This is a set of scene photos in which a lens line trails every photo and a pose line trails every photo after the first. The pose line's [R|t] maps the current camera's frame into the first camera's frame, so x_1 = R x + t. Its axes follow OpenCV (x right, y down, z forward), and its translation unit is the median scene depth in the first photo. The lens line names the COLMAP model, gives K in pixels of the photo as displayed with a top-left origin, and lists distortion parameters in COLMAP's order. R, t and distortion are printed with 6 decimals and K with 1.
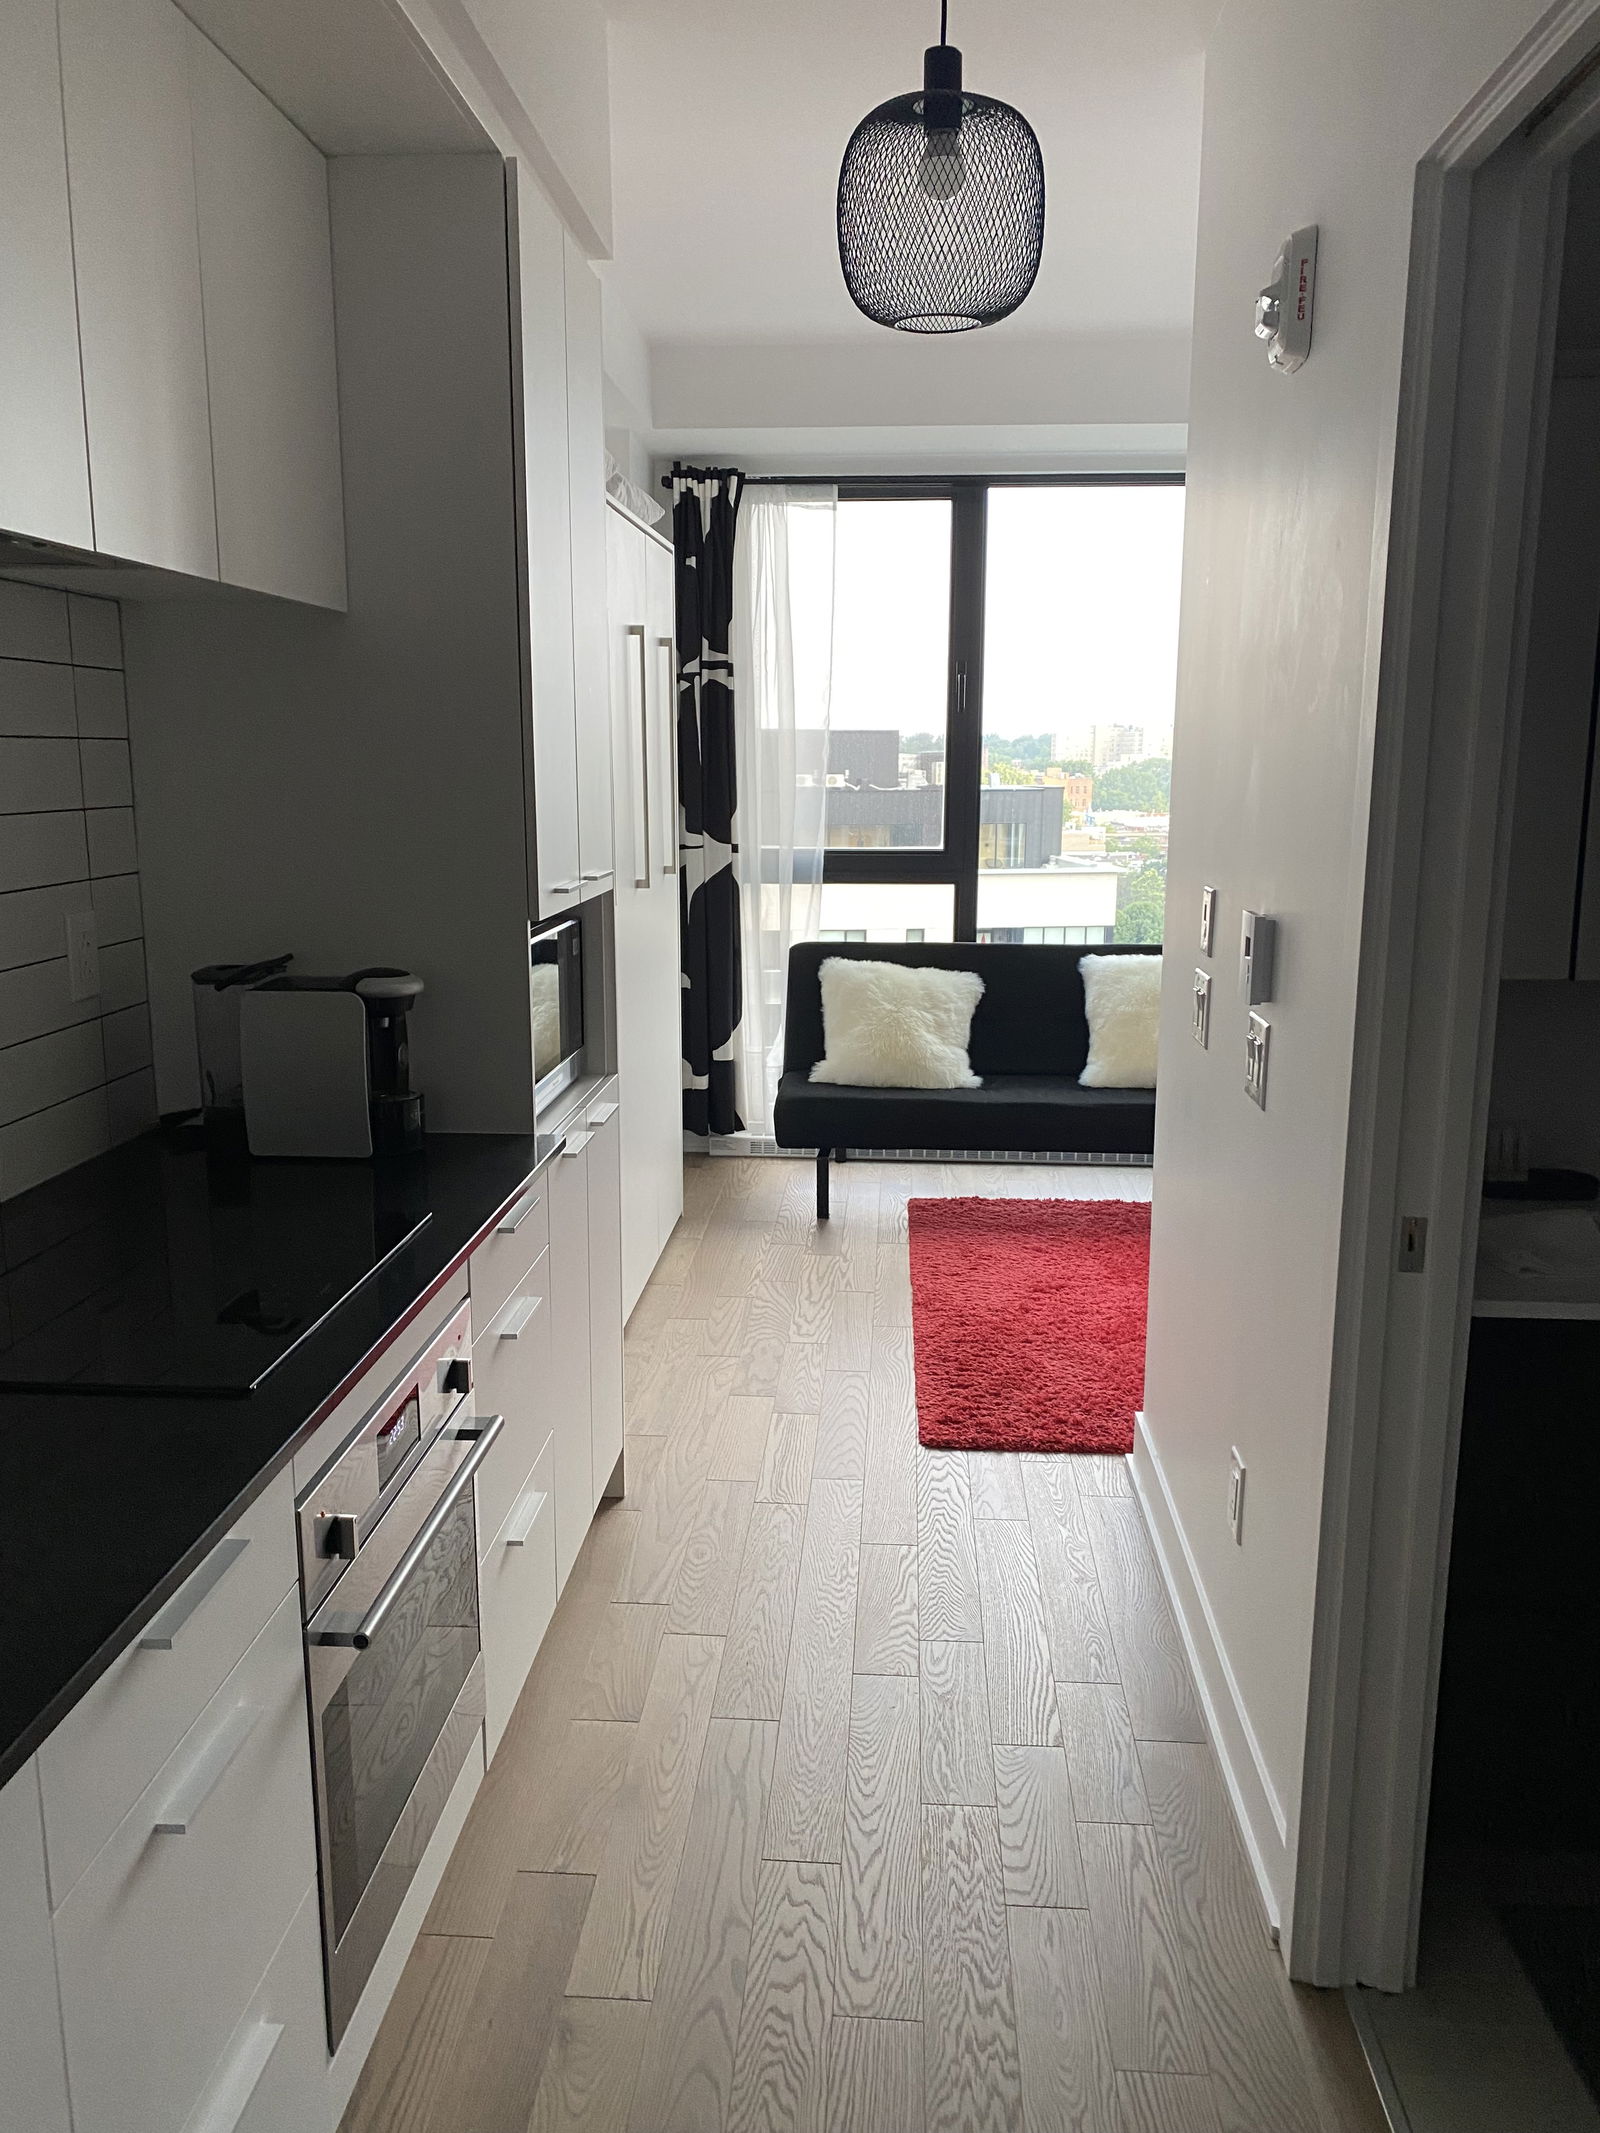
lens RADIAL K [[1635.5, 0, 777.0], [0, 1635.5, 1106.8], [0, 0, 1]] dist [0.026449, -0.032605]
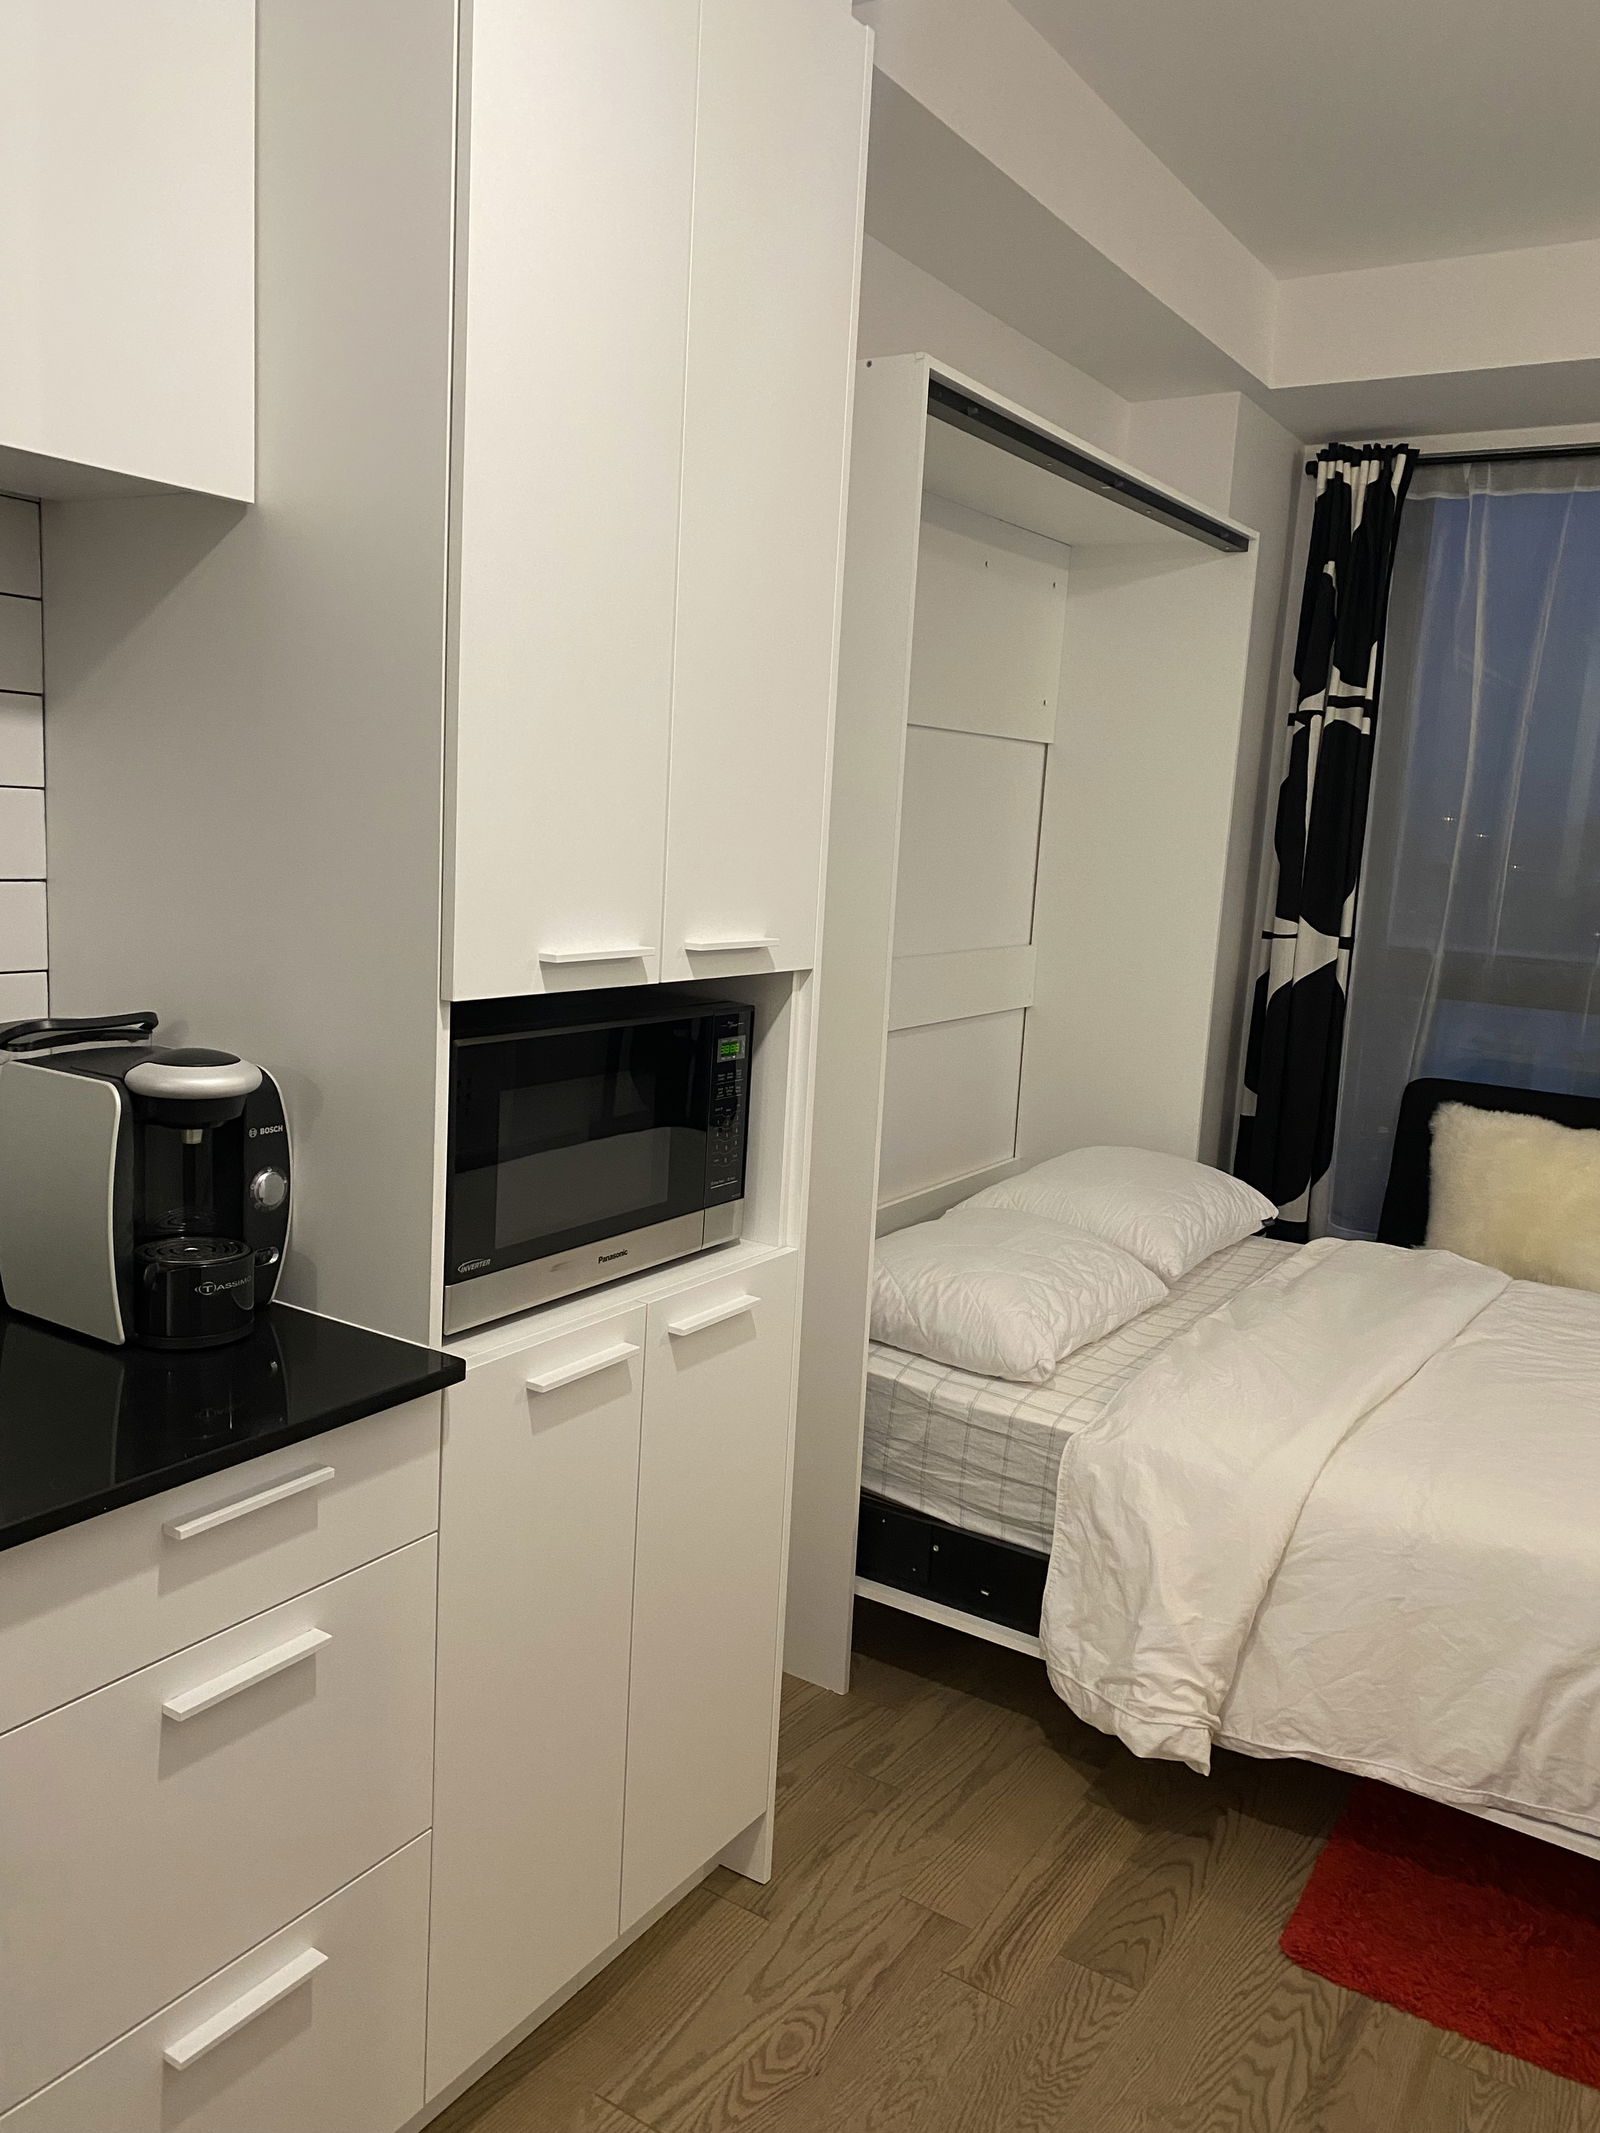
lens RADIAL K [[1635.5, 0, 810.6], [0, 1635.5, 1073.2], [0, 0, 1]] dist [0.026449, -0.032605]
pose [[0.883796, 0.119331, -0.452400, 0.108609], [-0.149785, 0.988202, -0.031954, -0.039374], [0.443249, 0.096004, 0.891243, 0.234863]]
